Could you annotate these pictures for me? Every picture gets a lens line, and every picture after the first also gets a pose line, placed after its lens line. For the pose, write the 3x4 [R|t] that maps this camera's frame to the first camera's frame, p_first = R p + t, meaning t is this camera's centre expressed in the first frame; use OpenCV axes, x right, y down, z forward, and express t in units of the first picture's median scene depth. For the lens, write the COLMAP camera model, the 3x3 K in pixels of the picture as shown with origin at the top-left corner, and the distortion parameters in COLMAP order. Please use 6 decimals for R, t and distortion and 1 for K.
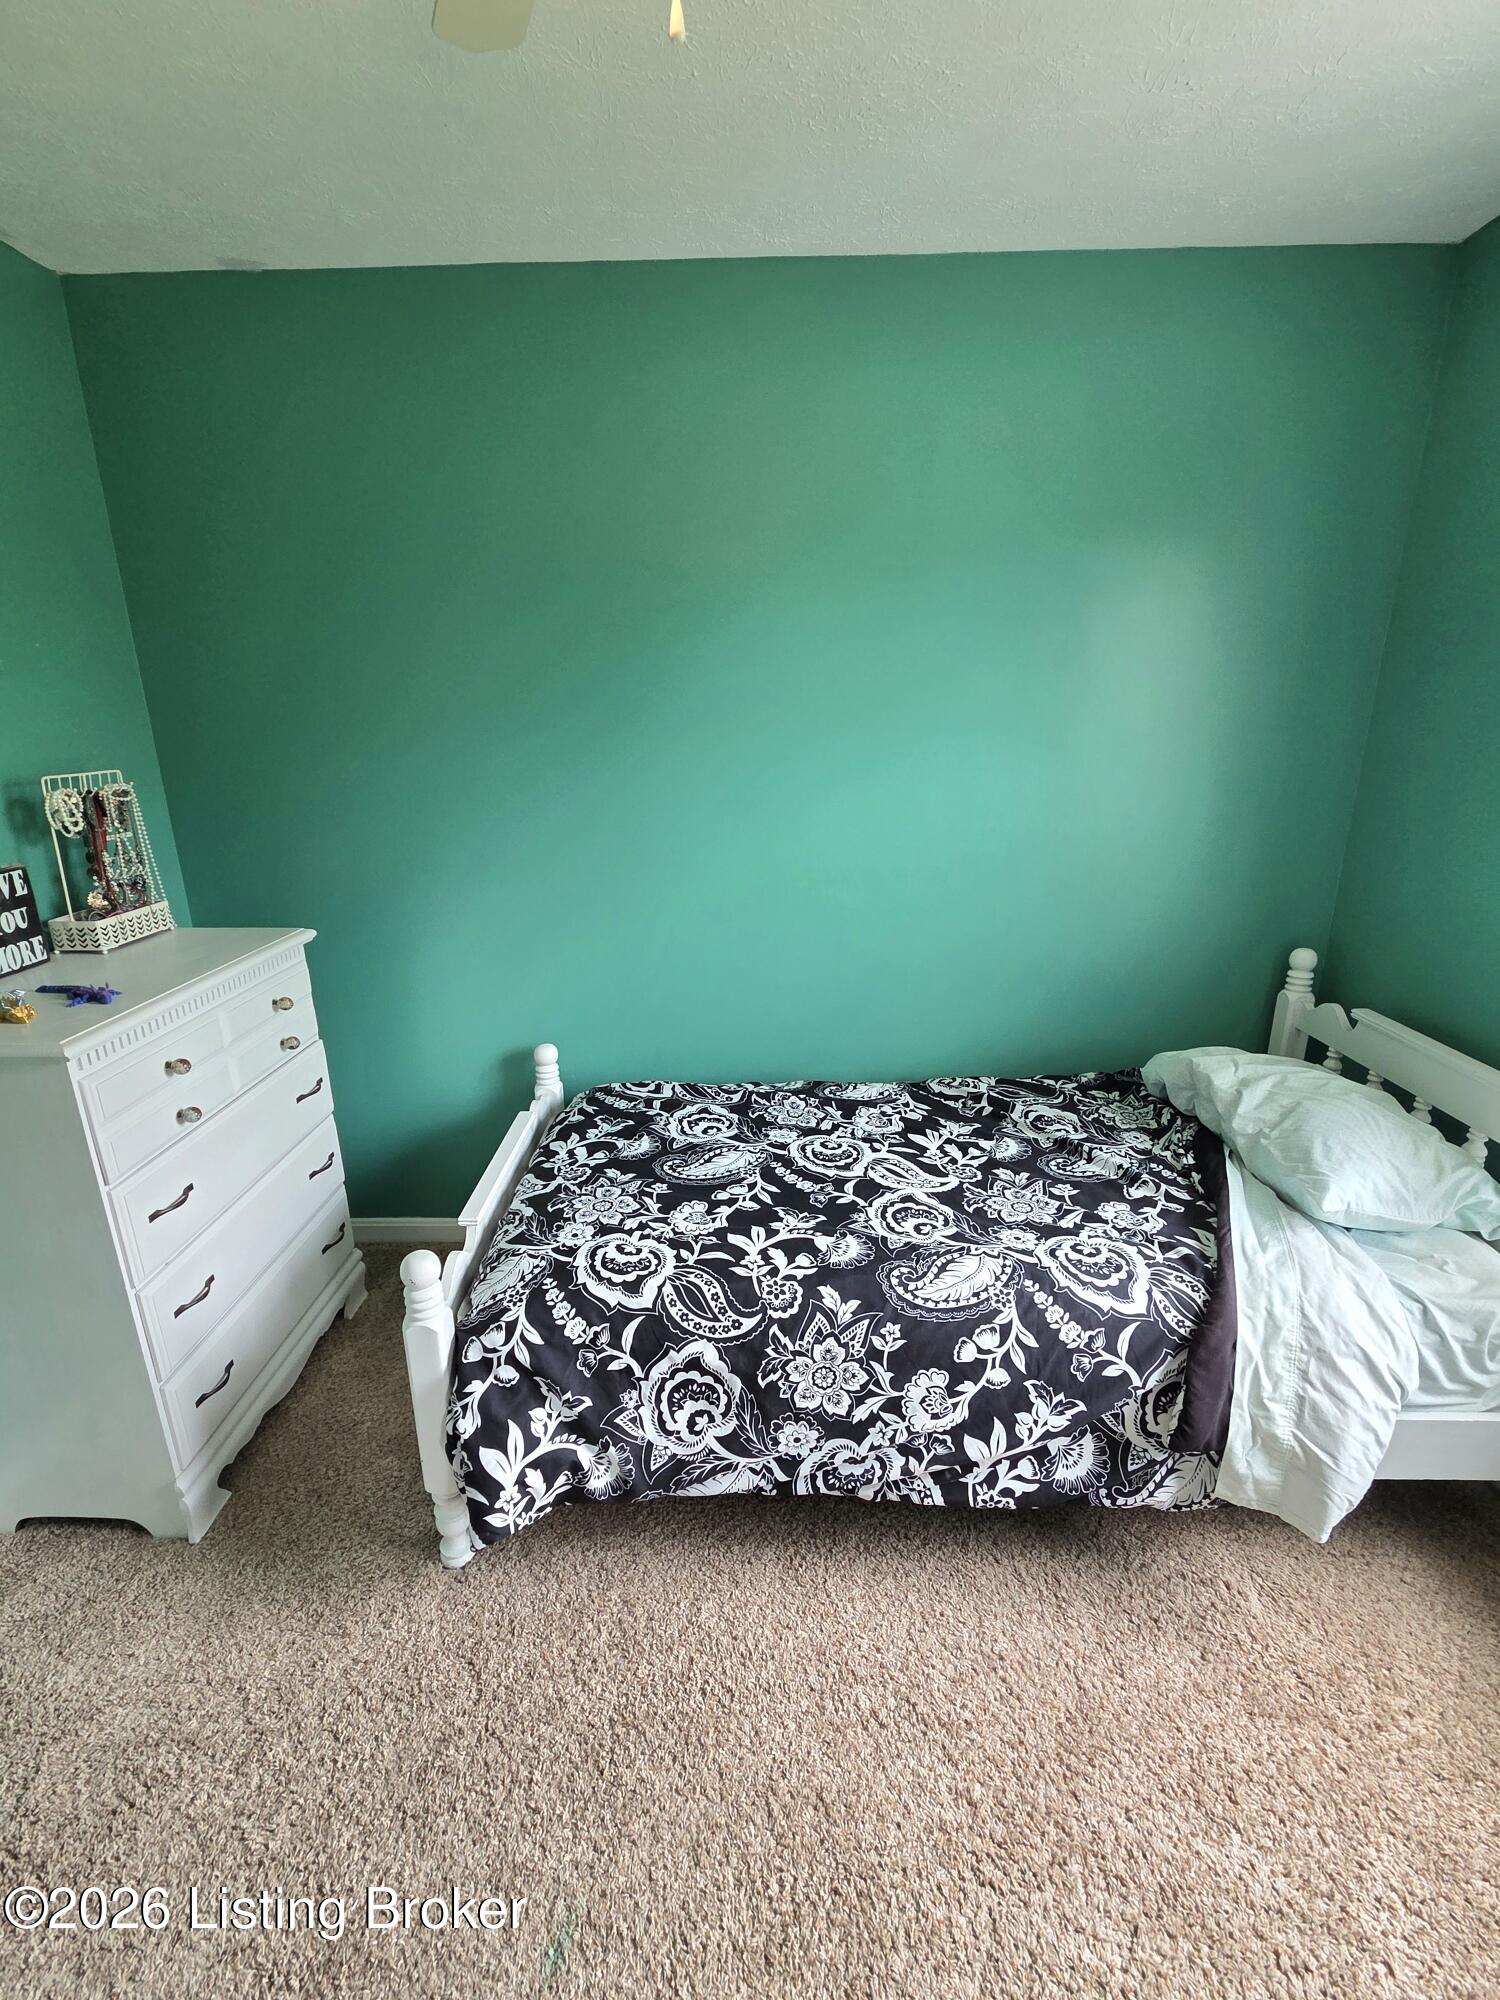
lens RADIAL K [[898.3, 0, 742.4], [0, 898.3, 1004.0], [0, 0, 1]] dist [-0.000849, 0.004168]
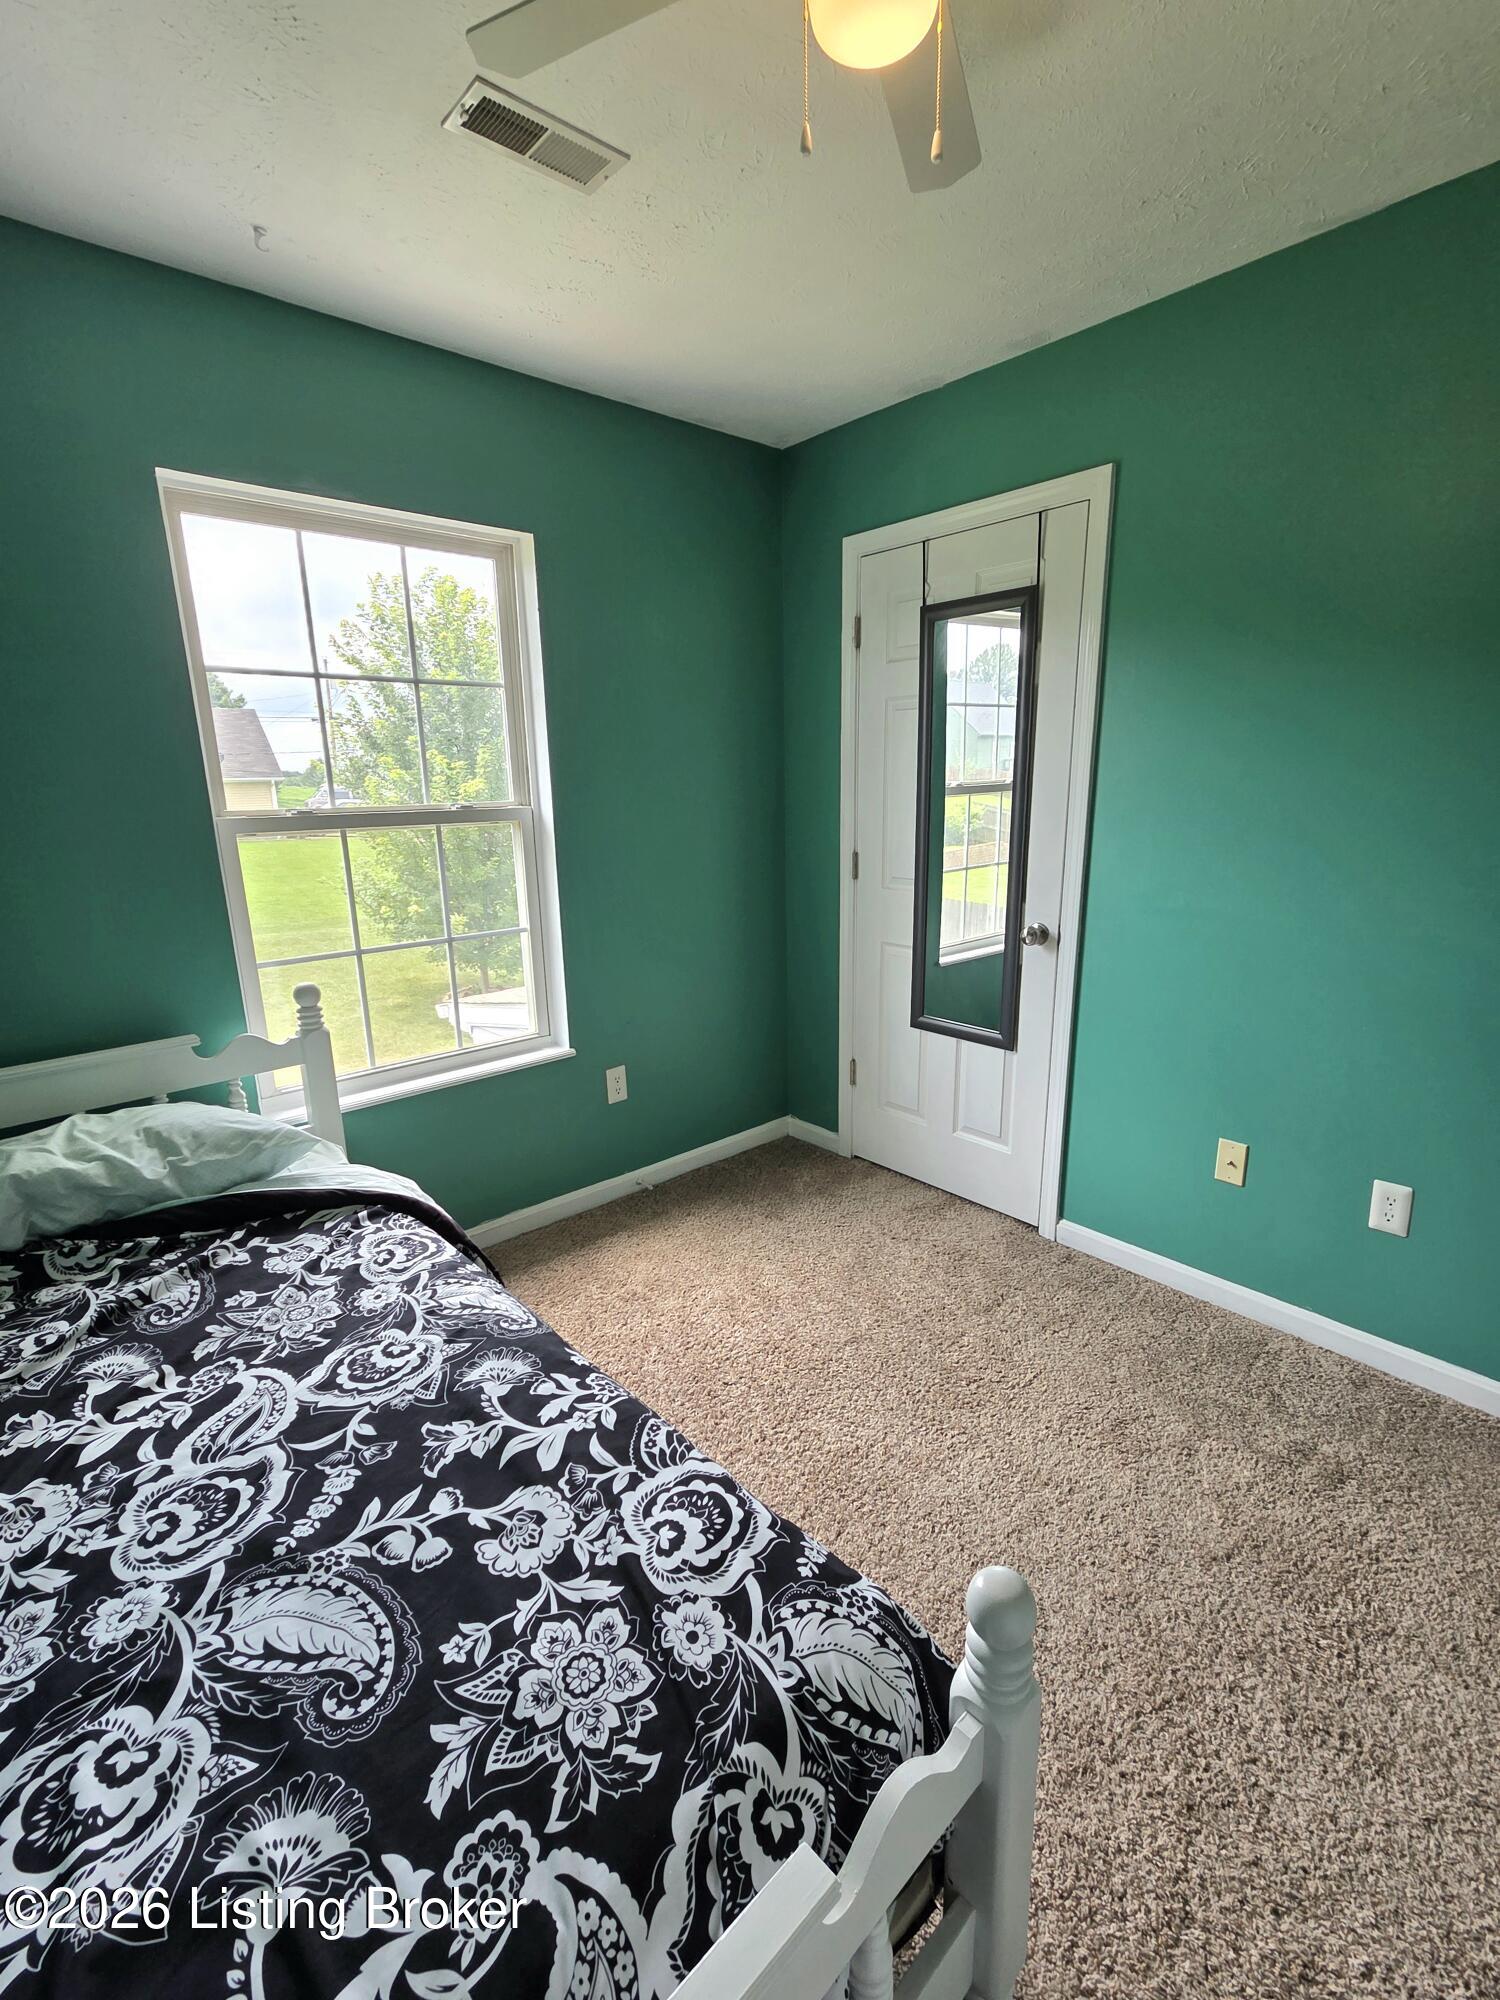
lens RADIAL K [[898.3, 0, 742.4], [0, 898.3, 1004.0], [0, 0, 1]] dist [-0.000849, 0.004168]
pose [[-0.681848, -0.150571, 0.715830, -0.573276], [0.251679, 0.870551, 0.422846, -0.296877], [-0.686834, 0.468476, -0.555687, 1.207431]]
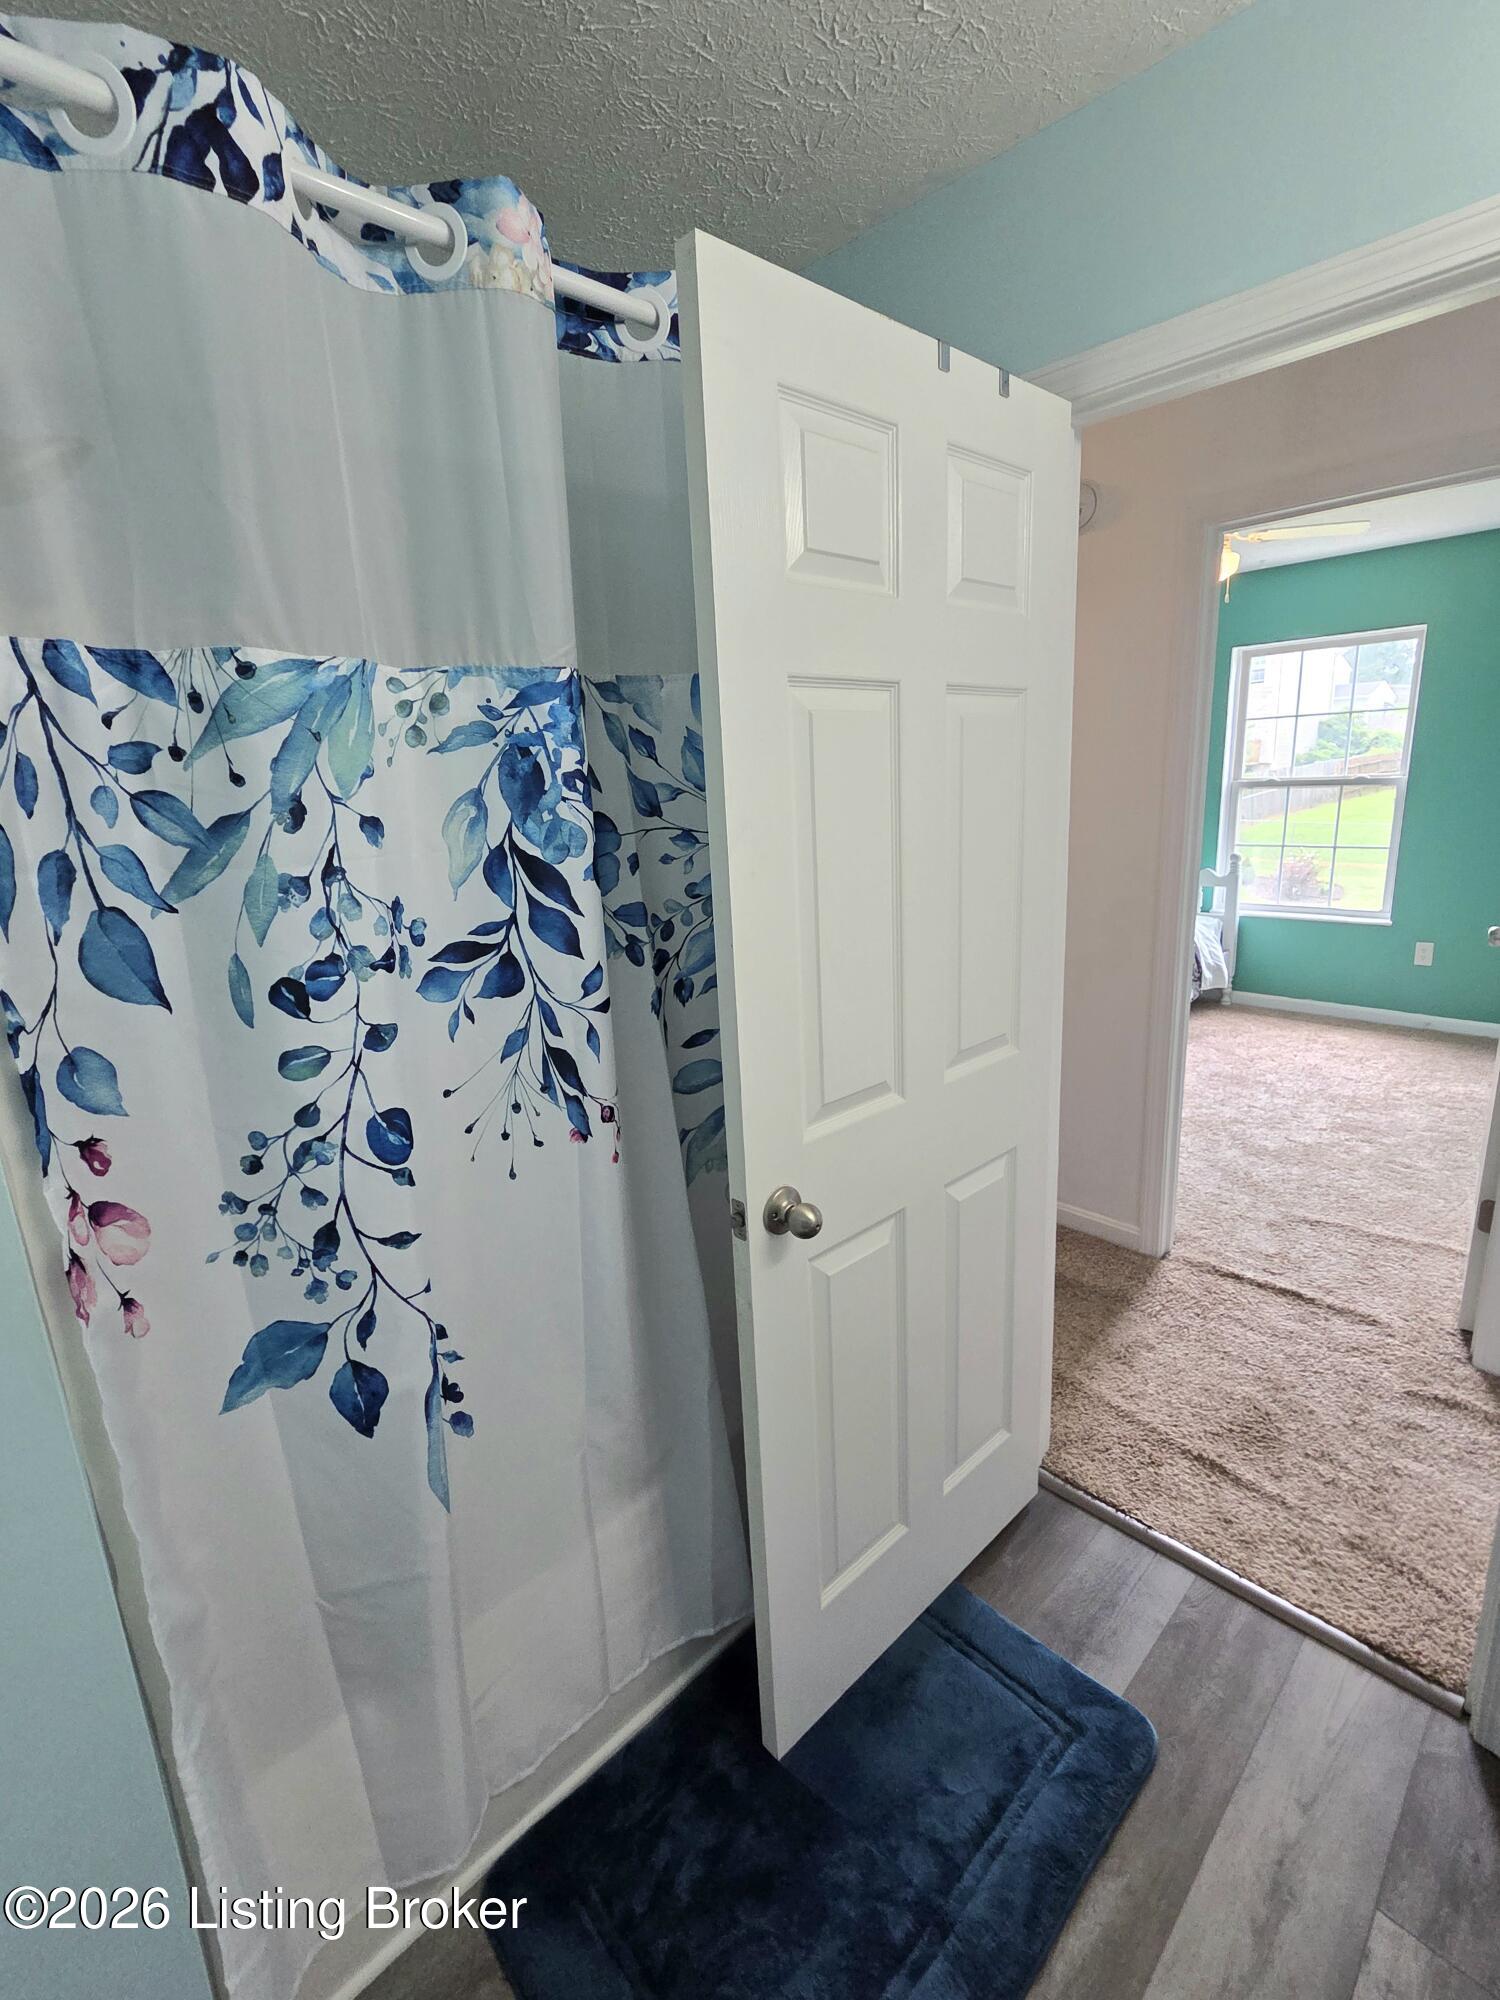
lens RADIAL K [[898.3, 0, 742.4], [0, 898.3, 1004.0], [0, 0, 1]] dist [-0.000849, 0.004168]
pose [[0.701585, -0.197260, 0.684738, -2.763671], [0.256957, 0.966305, 0.015095, 0.119874], [-0.664644, 0.165358, 0.728633, -0.242815]]
